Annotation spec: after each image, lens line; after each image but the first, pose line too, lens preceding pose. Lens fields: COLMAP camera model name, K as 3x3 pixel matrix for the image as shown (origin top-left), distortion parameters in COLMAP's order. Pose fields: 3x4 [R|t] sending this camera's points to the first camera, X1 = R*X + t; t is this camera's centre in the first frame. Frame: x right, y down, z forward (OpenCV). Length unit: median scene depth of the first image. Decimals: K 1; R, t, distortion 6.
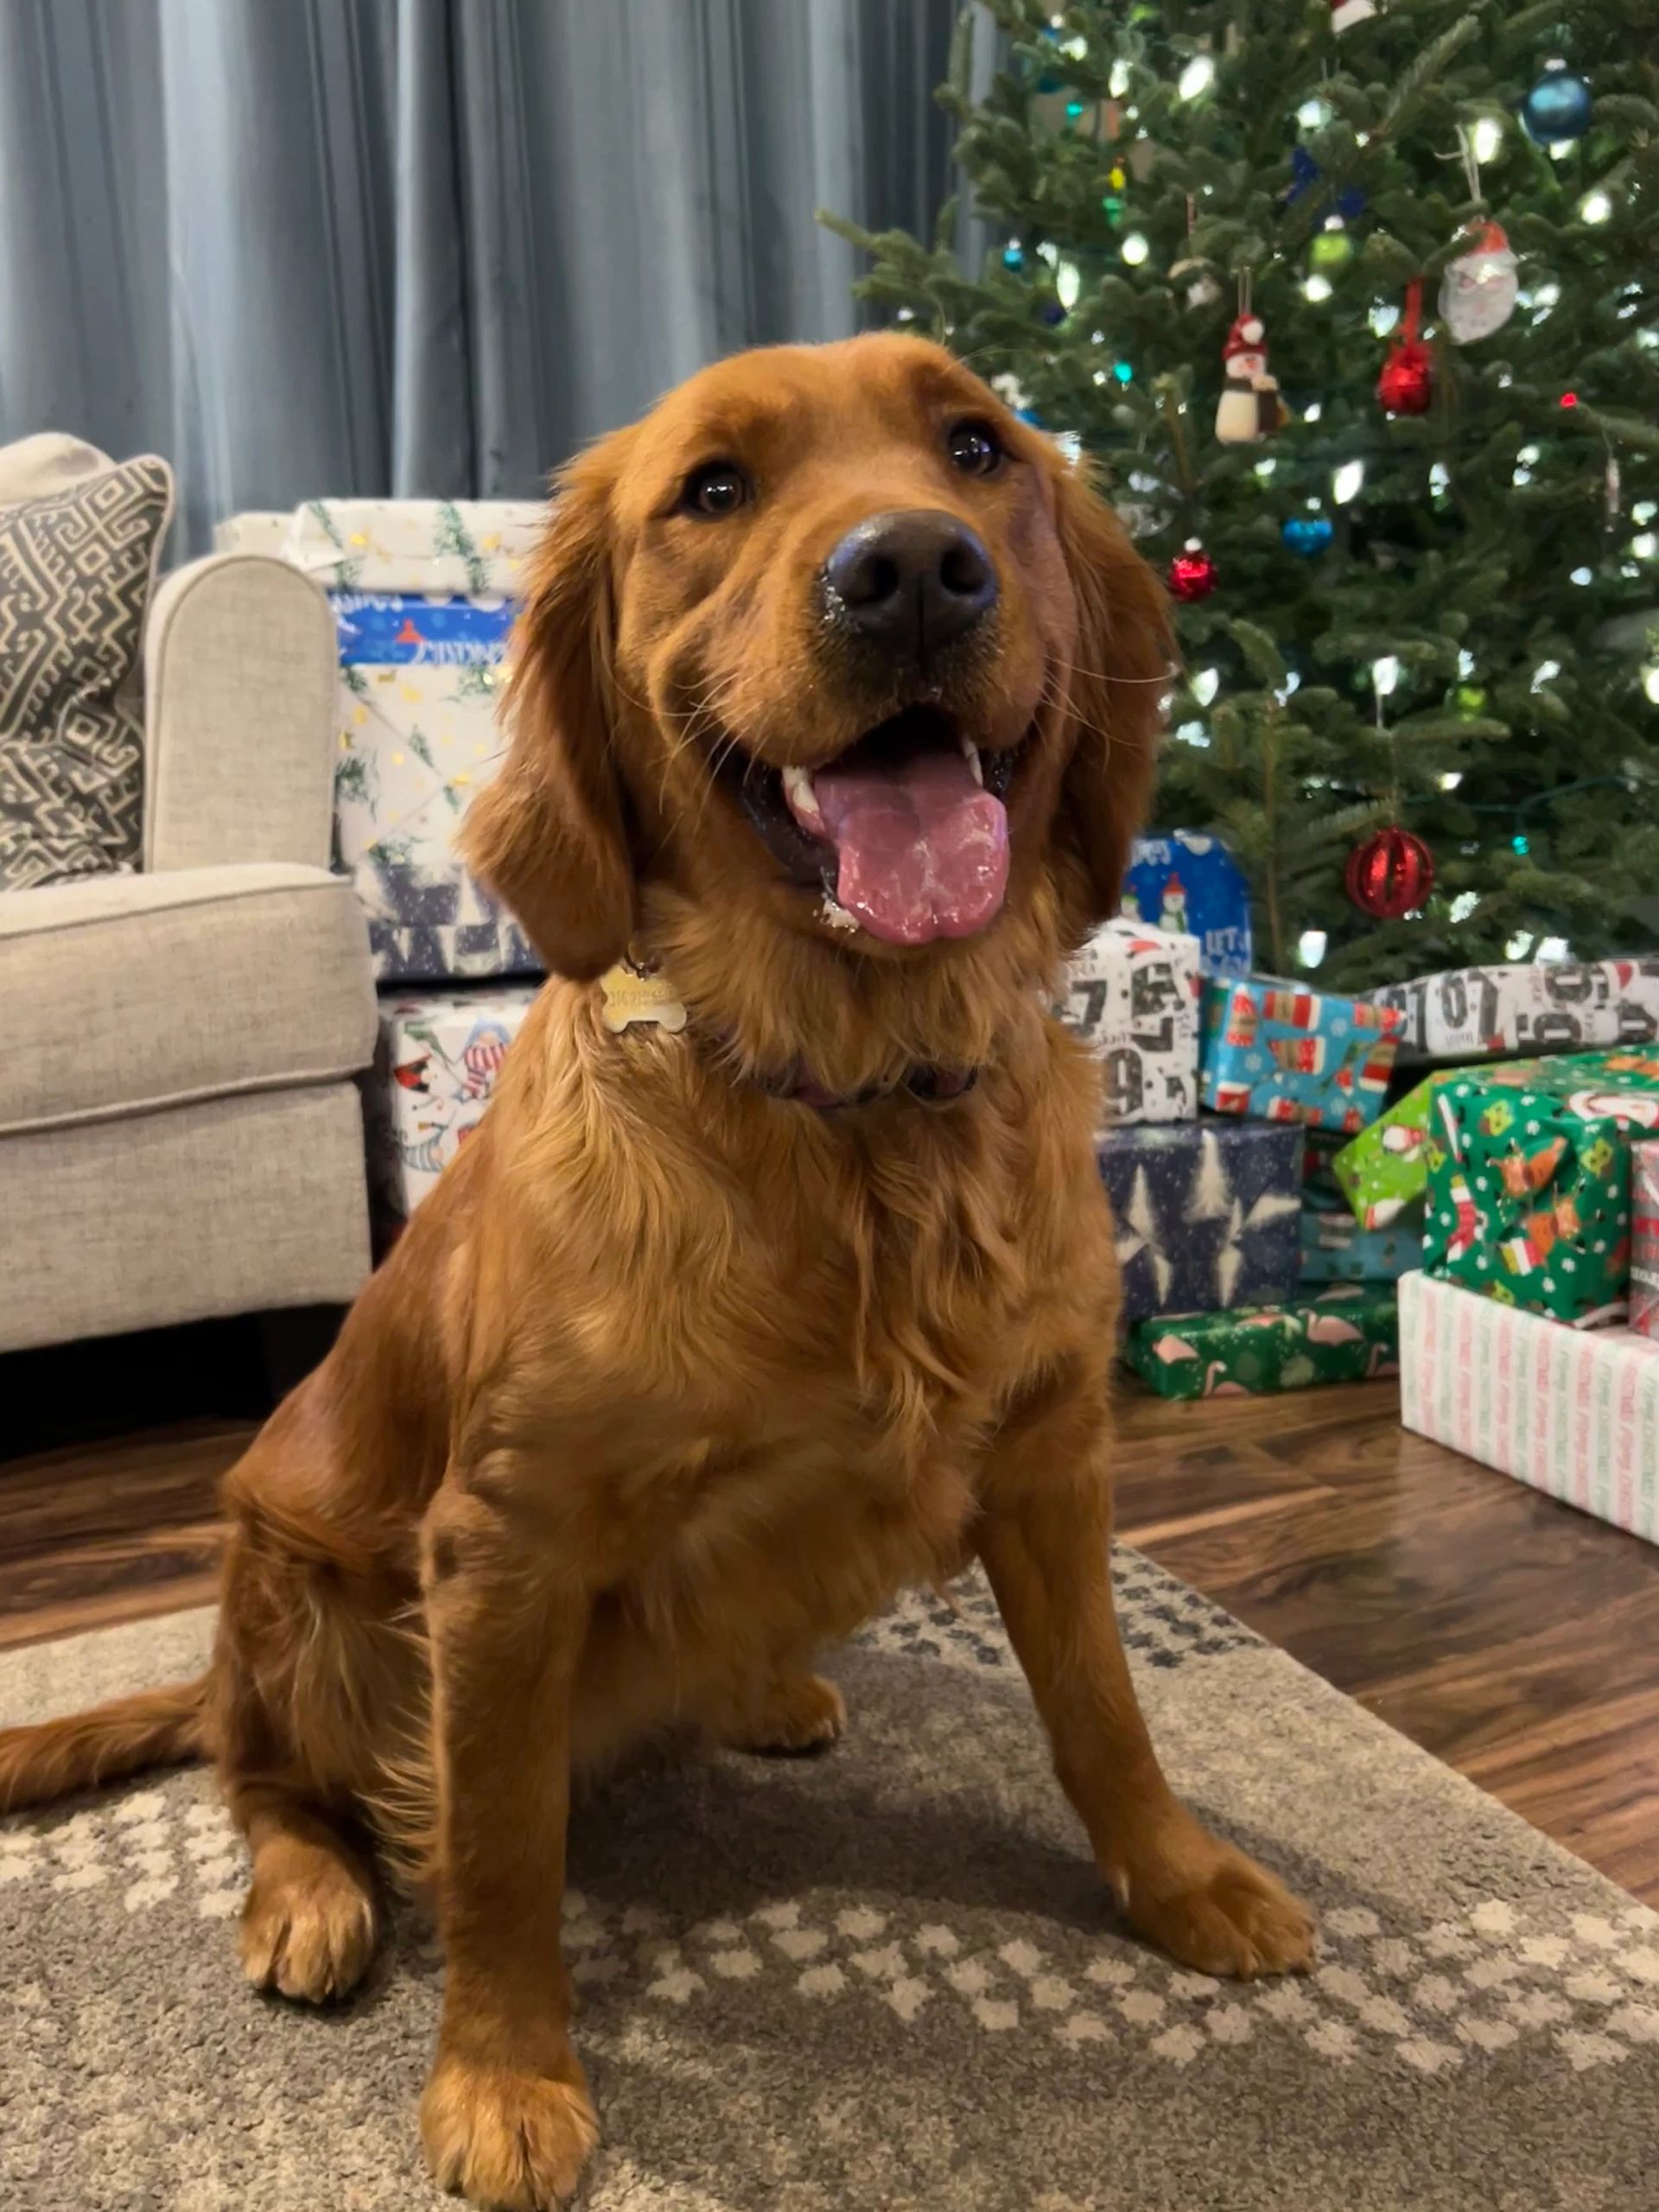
lens RADIAL K [[1821.7, 0, 818.2], [0, 1821.7, 1126.3], [0, 0, 1]] dist [0.023790, -0.038114]
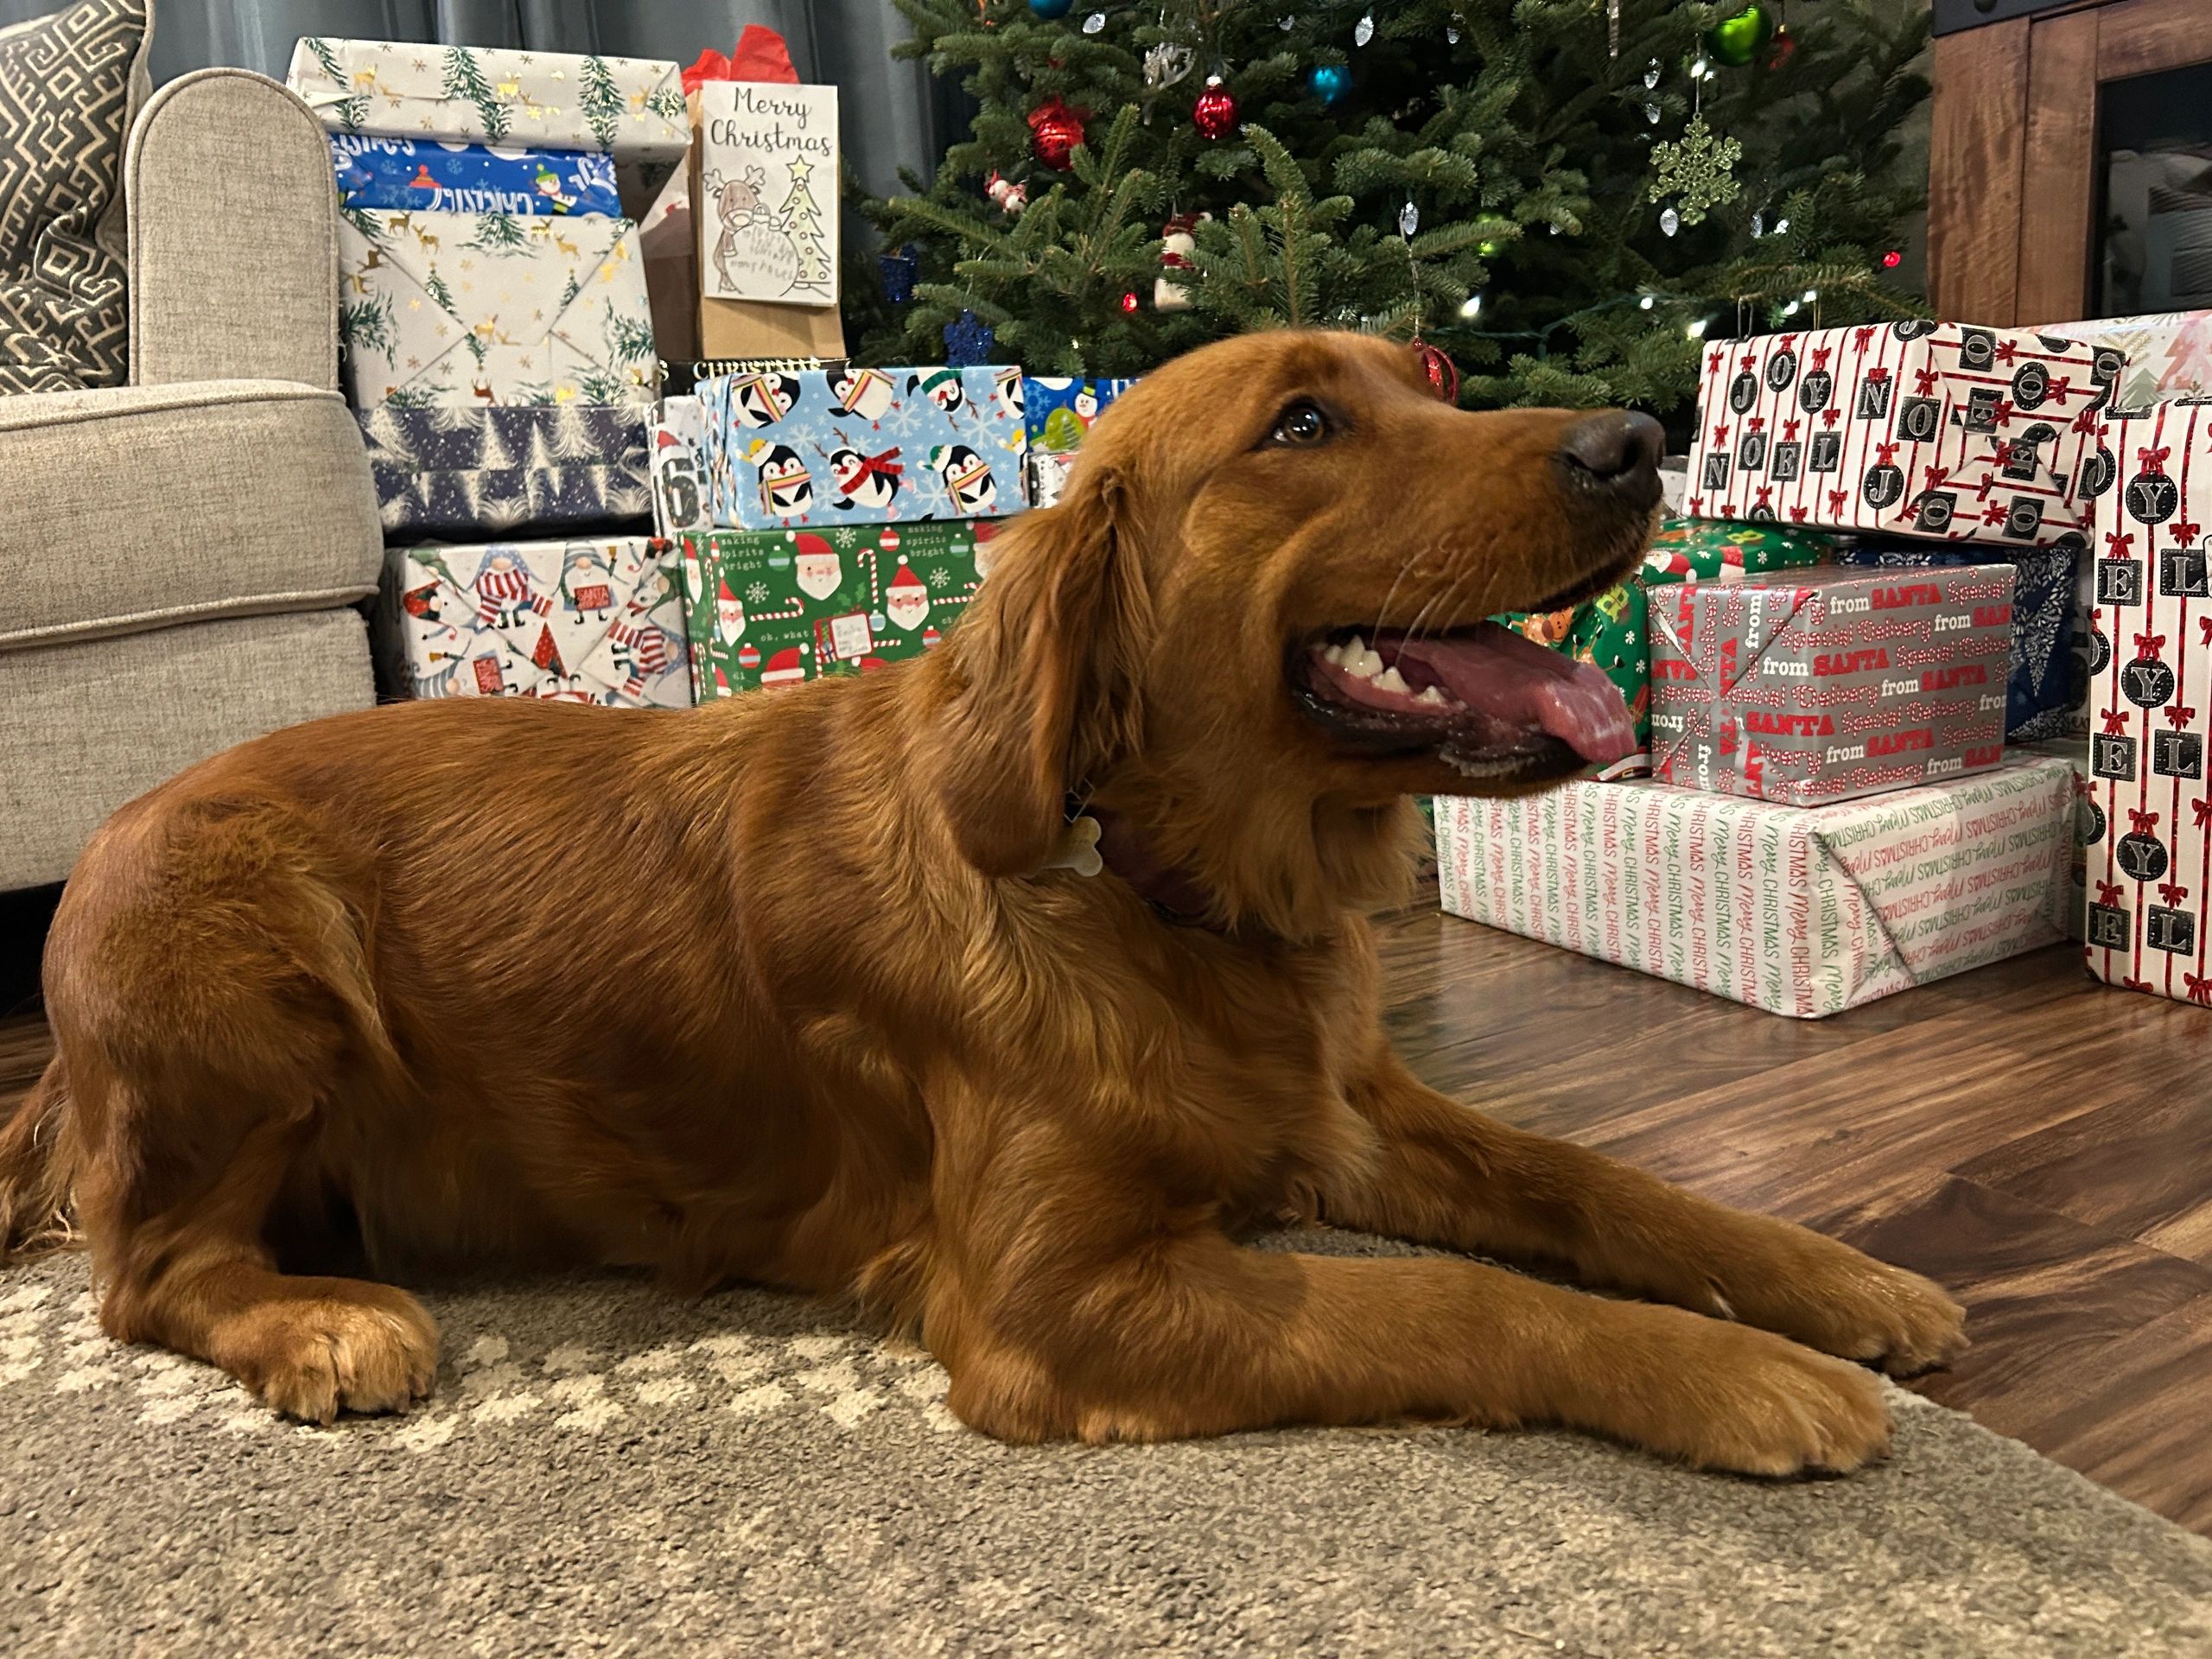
lens RADIAL K [[1667.5, 0, 1096.0], [0, 1667.5, 827.7], [0, 0, 1]] dist [0.009904, -0.013148]
pose [[0.996480, -0.041711, 0.072720, 0.062461], [0.041980, 0.999116, -0.002172, 0.106537], [-0.072565, 0.005218, 0.997350, 0.097299]]
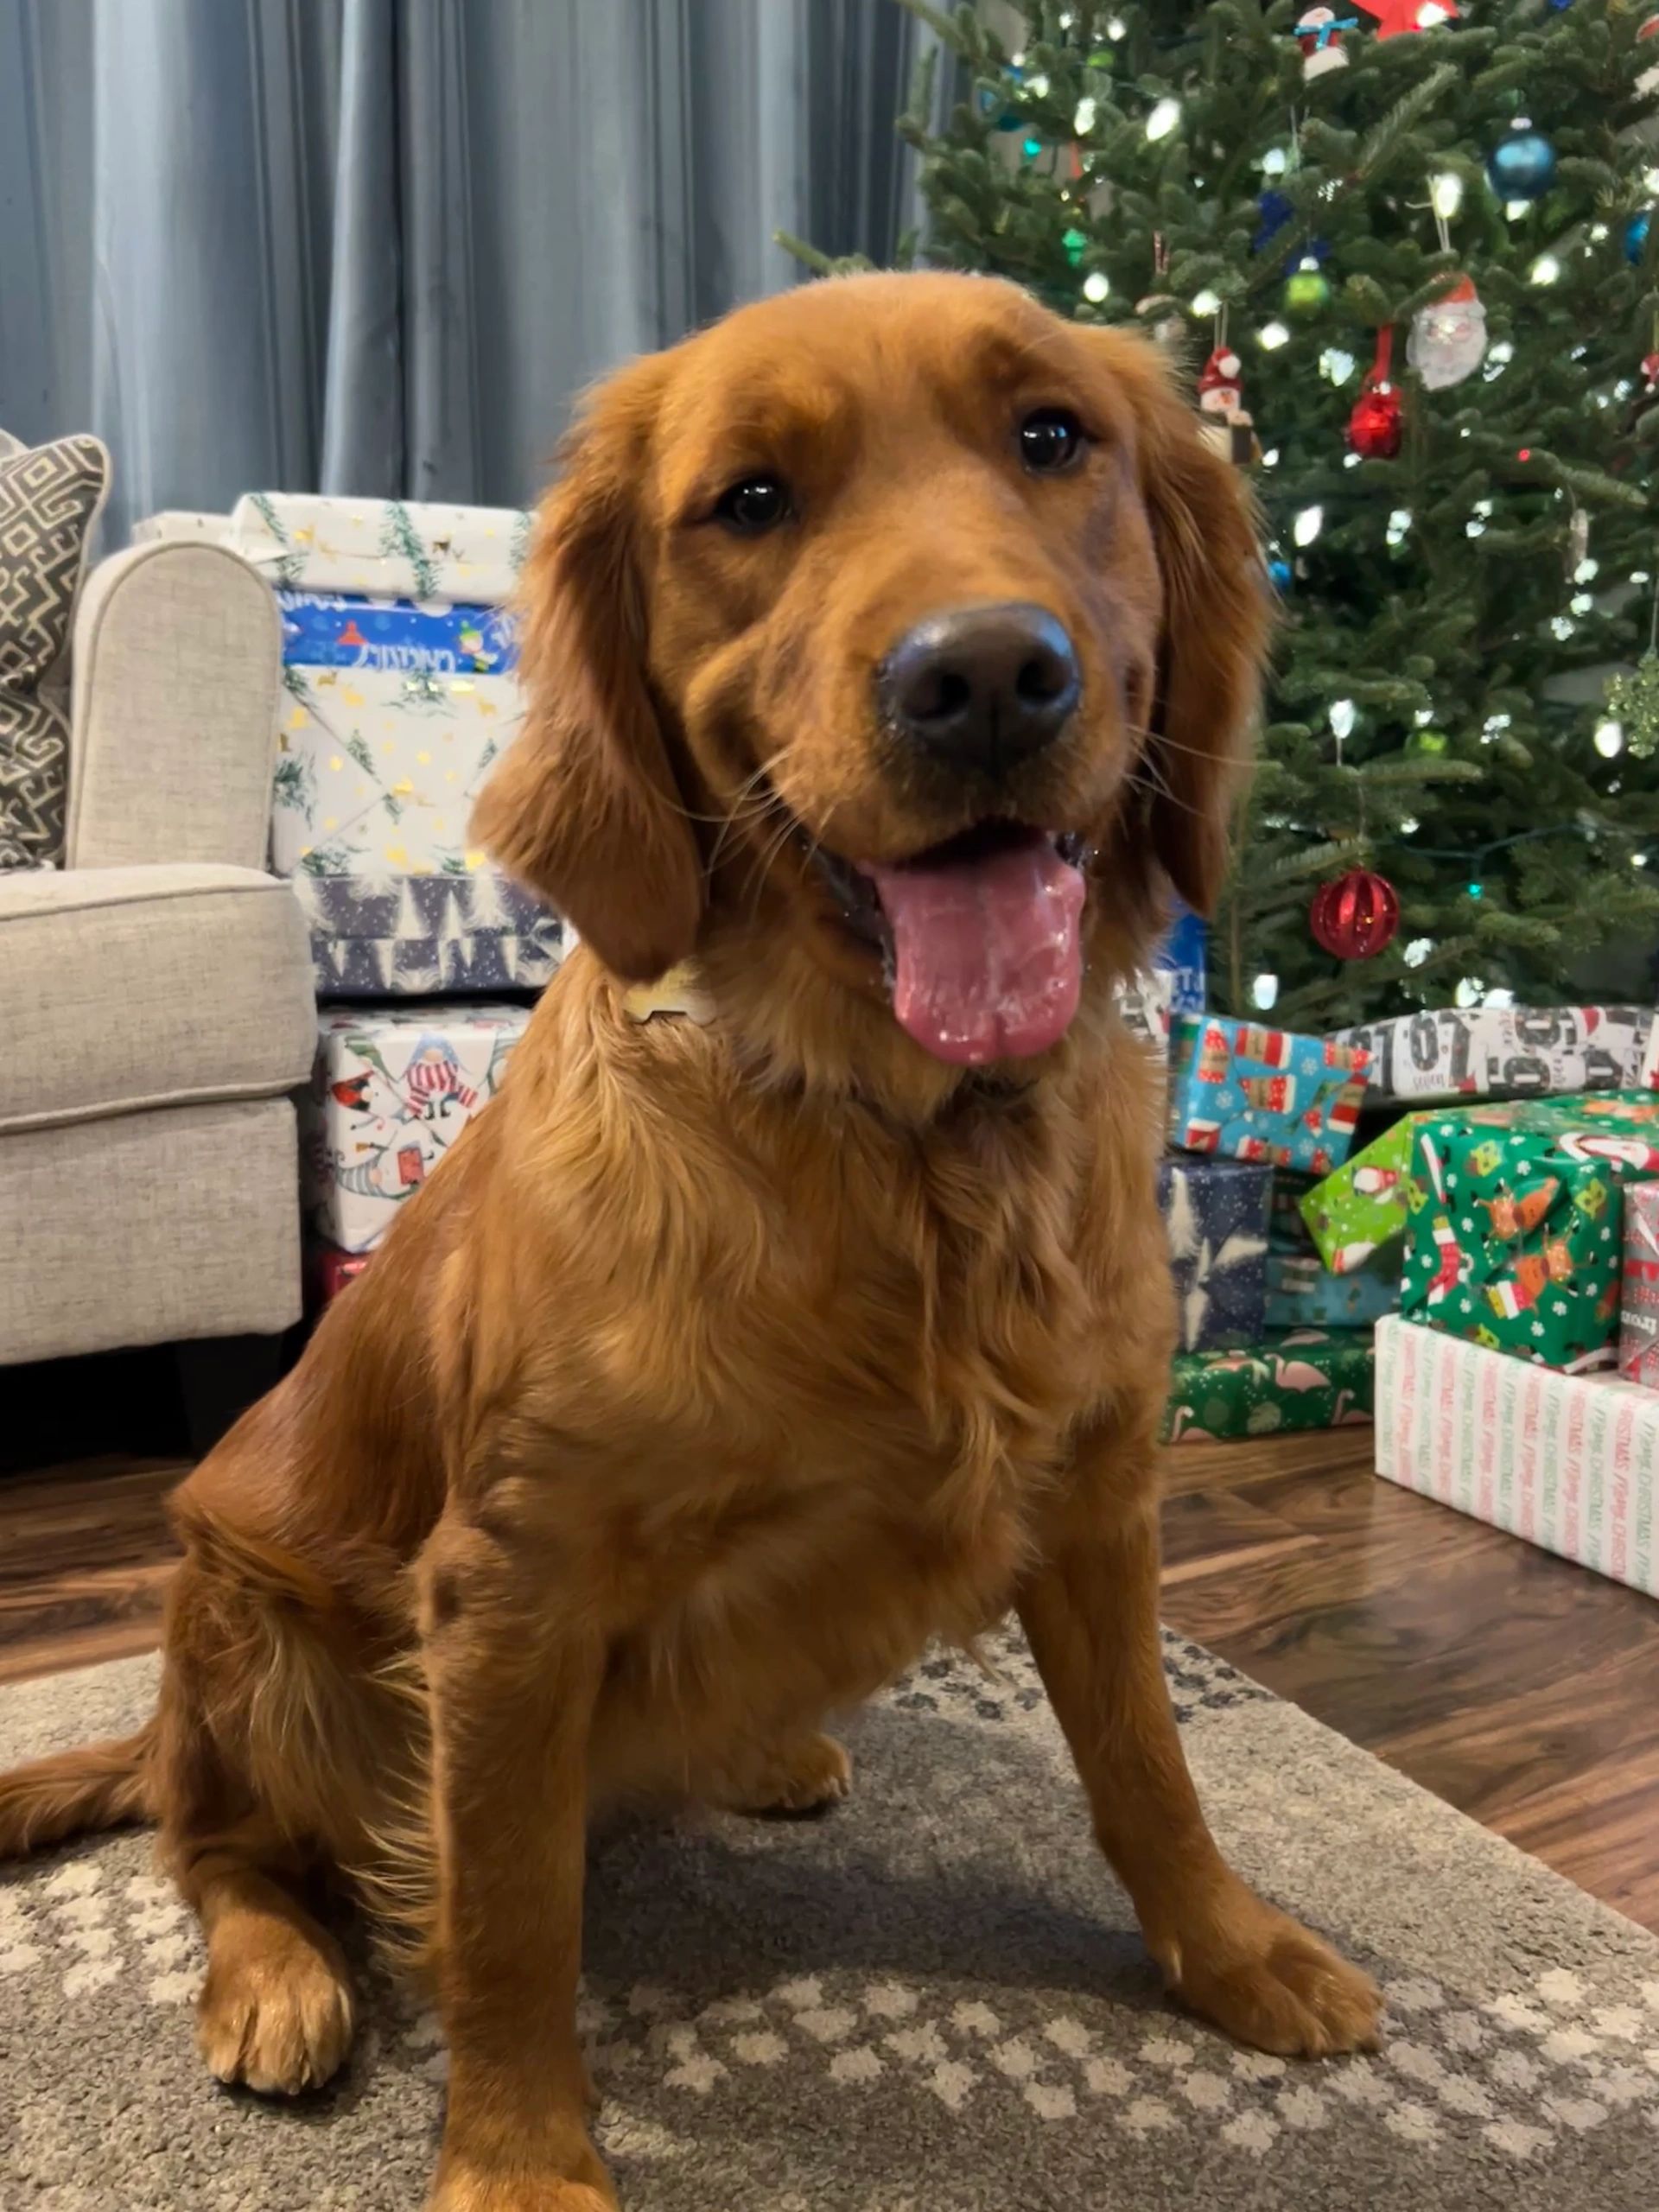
lens RADIAL K [[1821.7, 0, 818.2], [0, 1821.7, 1126.3], [0, 0, 1]] dist [0.023790, -0.038114]
pose [[0.997137, 0.022271, 0.072261, -0.049670], [-0.020030, 0.999300, -0.031586, 0.014449], [-0.072914, 0.030048, 0.996886, 0.040611]]
